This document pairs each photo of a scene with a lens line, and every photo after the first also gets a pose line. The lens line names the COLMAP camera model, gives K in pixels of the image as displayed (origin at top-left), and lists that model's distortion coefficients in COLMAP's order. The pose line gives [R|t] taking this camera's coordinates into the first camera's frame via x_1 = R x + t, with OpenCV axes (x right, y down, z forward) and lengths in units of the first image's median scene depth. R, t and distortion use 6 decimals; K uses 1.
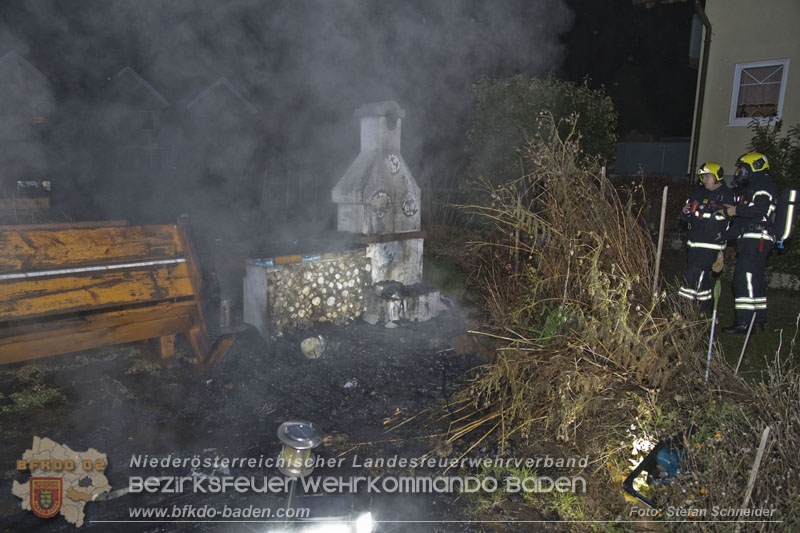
lens RADIAL K [[540.9, 0, 399.9], [0, 540.9, 273.5], [0, 0, 1]] dist [-0.122572, 0.066359]
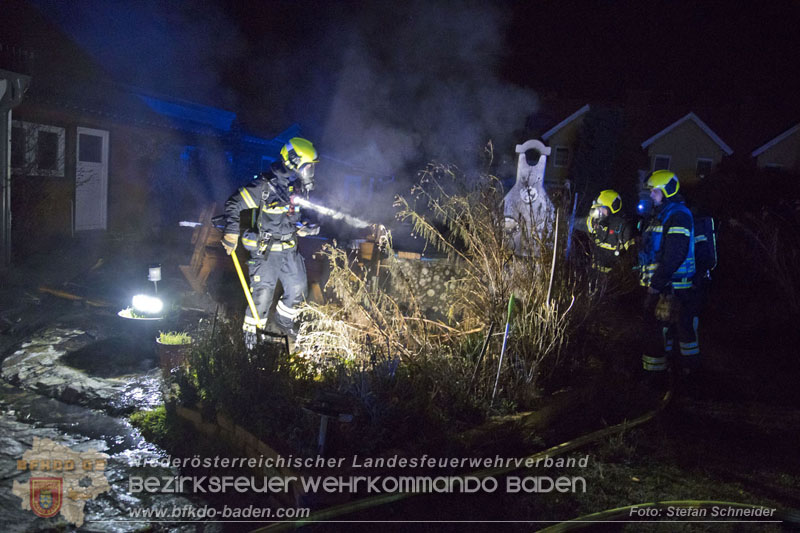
lens RADIAL K [[616.1, 0, 400.0], [0, 616.1, 266.5], [0, 0, 1]] dist [-0.048927, -0.000517]
pose [[0.533983, 0.122389, -0.836590, 1.021047], [-0.229457, 0.973310, -0.004068, 0.011818], [0.813764, 0.194134, 0.547814, 0.106638]]
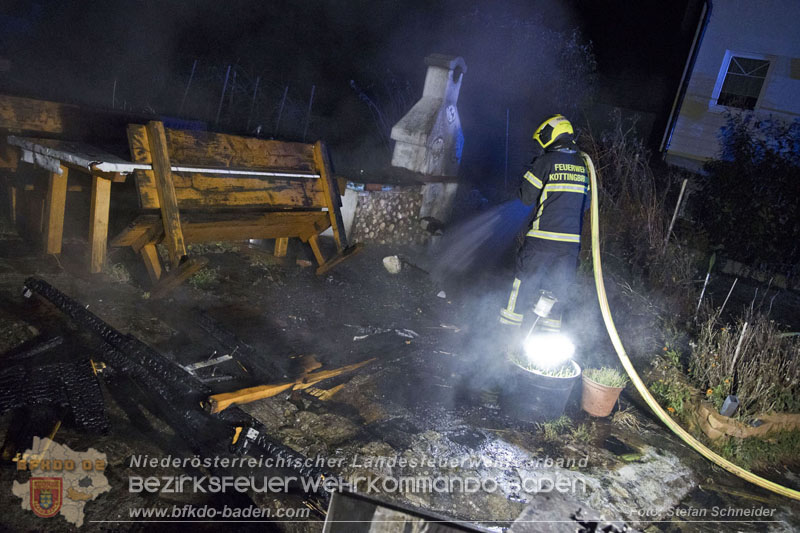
lens RADIAL K [[698.1, 0, 400.0], [0, 698.1, 266.5], [0, 0, 1]] dist [-0.043008, 0.093122]
pose [[0.965935, 0.130325, 0.223573, -0.428104], [-0.146742, 0.987450, 0.058388, 0.043009], [-0.213158, -0.089206, 0.972937, -0.443434]]
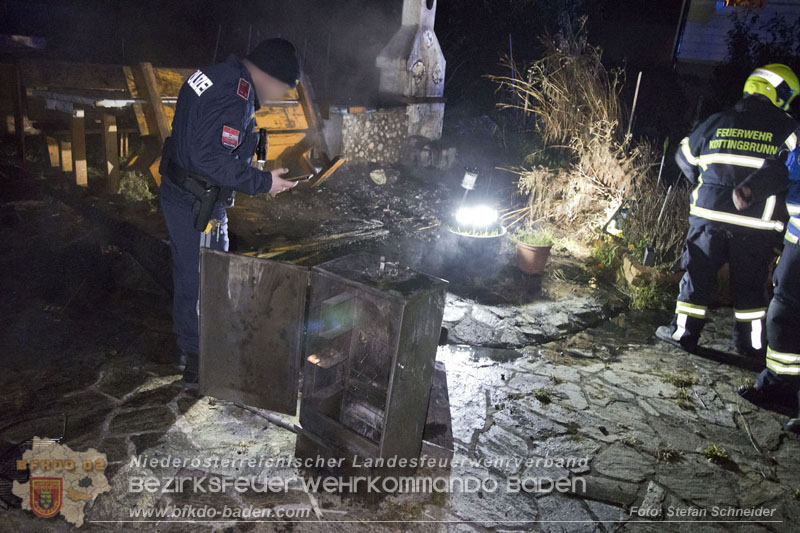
lens RADIAL K [[695.8, 0, 400.0], [0, 695.8, 266.5], [0, 0, 1]] dist [-0.039154, 0.076226]
pose [[0.989817, 0.032864, 0.138503, -0.298565], [-0.051625, 0.989619, 0.134124, 0.107282], [-0.132657, -0.139909, 0.981238, -0.646342]]
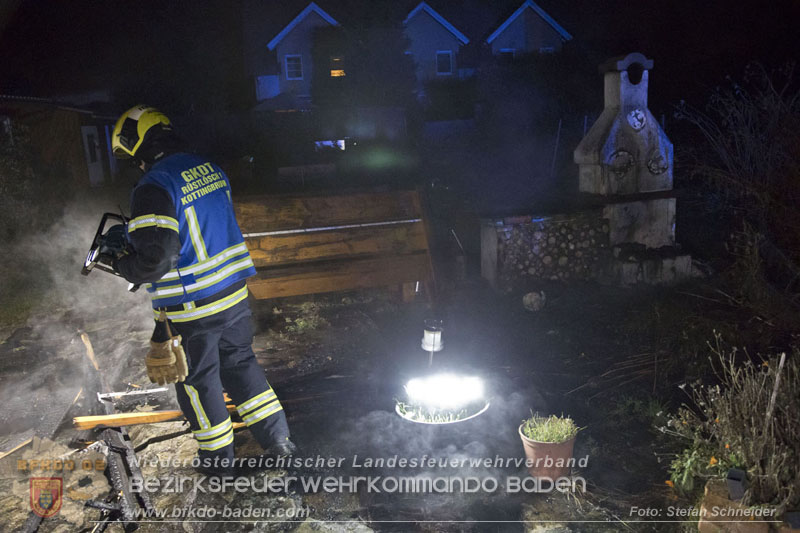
lens RADIAL K [[698.1, 0, 400.0], [0, 698.1, 266.5], [0, 0, 1]] dist [-0.043008, 0.093122]
pose [[0.867006, 0.031460, -0.497304, 0.263067], [-0.014254, 0.999162, 0.038358, 0.015248], [0.498094, -0.026169, 0.866728, -0.303825]]
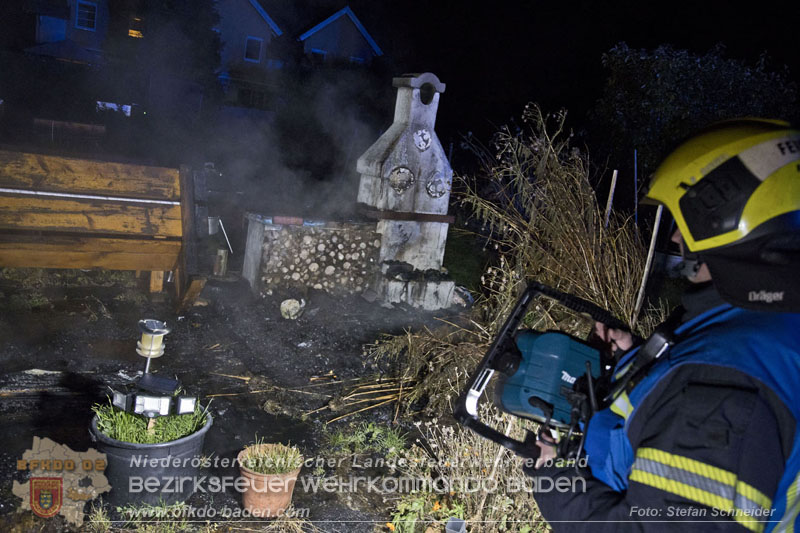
lens RADIAL K [[698.1, 0, 400.0], [0, 698.1, 266.5], [0, 0, 1]] dist [-0.043008, 0.093122]
pose [[0.963898, 0.161783, -0.211487, 0.263915], [-0.163076, 0.986547, 0.011432, 0.008966], [0.210492, 0.023469, 0.977314, -0.217666]]
